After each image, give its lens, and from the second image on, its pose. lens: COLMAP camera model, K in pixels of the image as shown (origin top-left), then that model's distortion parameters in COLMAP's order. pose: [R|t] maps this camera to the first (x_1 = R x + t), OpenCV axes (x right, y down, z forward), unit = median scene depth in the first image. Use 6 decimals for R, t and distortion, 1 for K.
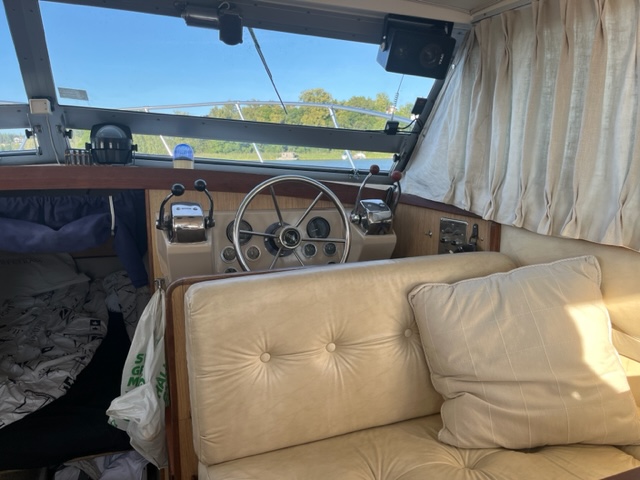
lens RADIAL K [[494.0, 0, 321.8], [0, 494.0, 248.6], [0, 0, 1]] dist [0.073164, -0.084125]
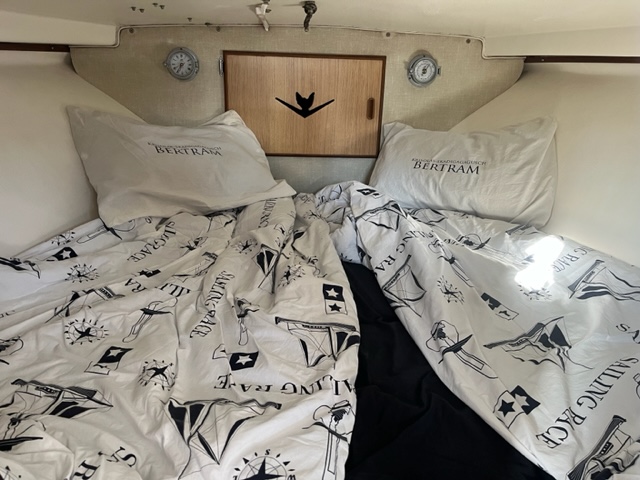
lens RADIAL K [[494.0, 0, 321.8], [0, 494.0, 248.6], [0, 0, 1]] dist [0.073164, -0.084125]
pose [[0.958848, 0.115336, -0.259438, -0.526851], [-0.074639, 0.984029, 0.161603, 0.058828], [0.273933, -0.135588, 0.952143, 0.871061]]
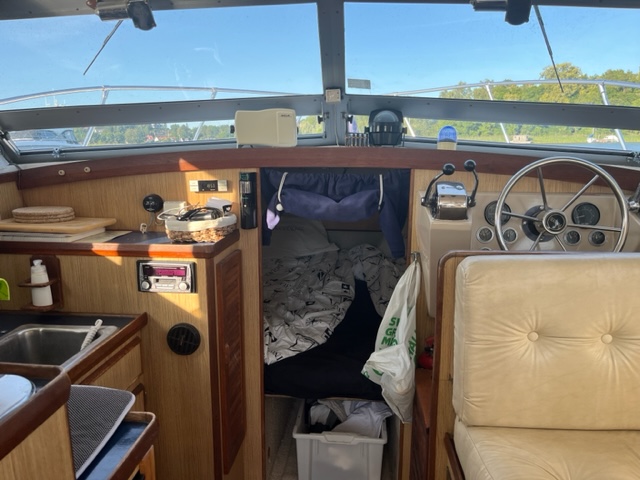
lens RADIAL K [[494.0, 0, 321.8], [0, 494.0, 248.6], [0, 0, 1]] dist [0.073164, -0.084125]
pose [[0.906645, 0.092243, -0.411687, -0.069273], [-0.079387, 0.995675, 0.048260, 0.017631], [0.414358, -0.011072, 0.910047, -0.070793]]
